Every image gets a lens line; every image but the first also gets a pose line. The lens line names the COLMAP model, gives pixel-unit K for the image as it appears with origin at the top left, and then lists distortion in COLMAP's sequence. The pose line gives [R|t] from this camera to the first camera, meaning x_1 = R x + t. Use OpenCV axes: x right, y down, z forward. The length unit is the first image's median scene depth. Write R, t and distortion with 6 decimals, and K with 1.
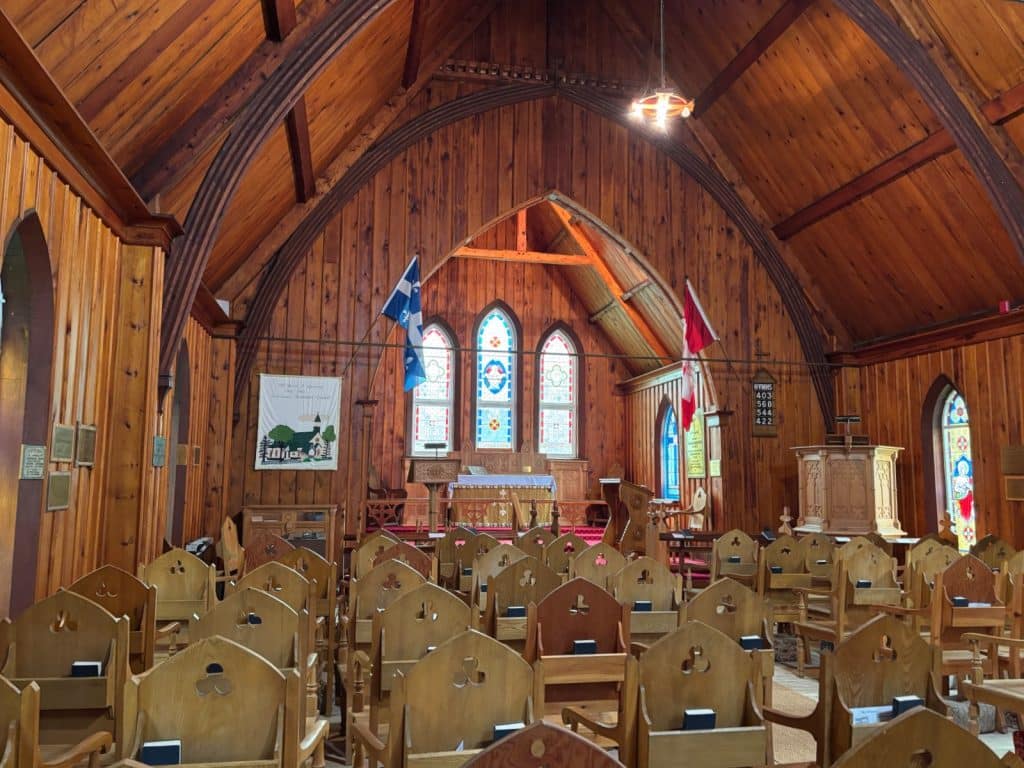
lens RADIAL K [[795.3, 0, 512.0], [0, 795.3, 384.0], [0, 0, 1]] dist [0.086222, 0.000030]
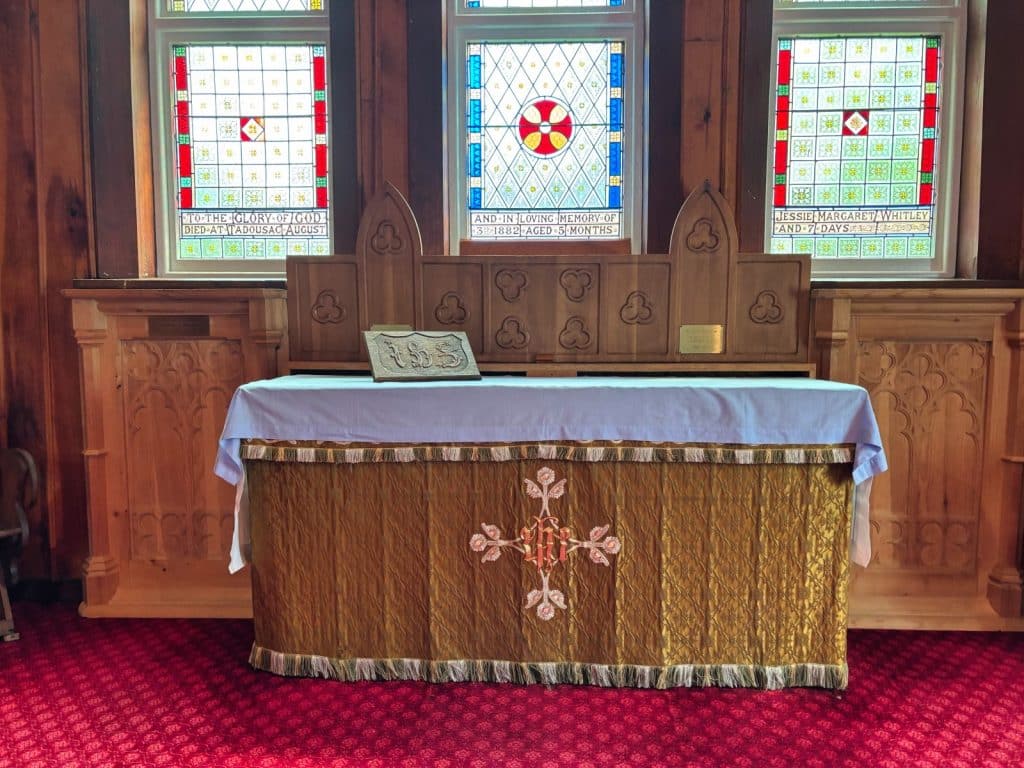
lens RADIAL K [[795.3, 0, 512.0], [0, 795.3, 384.0], [0, 0, 1]] dist [0.086222, 0.000030]
pose [[0.971568, 0.003954, -0.236728, 0.020335], [0.041412, 0.981609, 0.186357, 0.079527], [0.233111, -0.190861, 0.953536, 0.800586]]
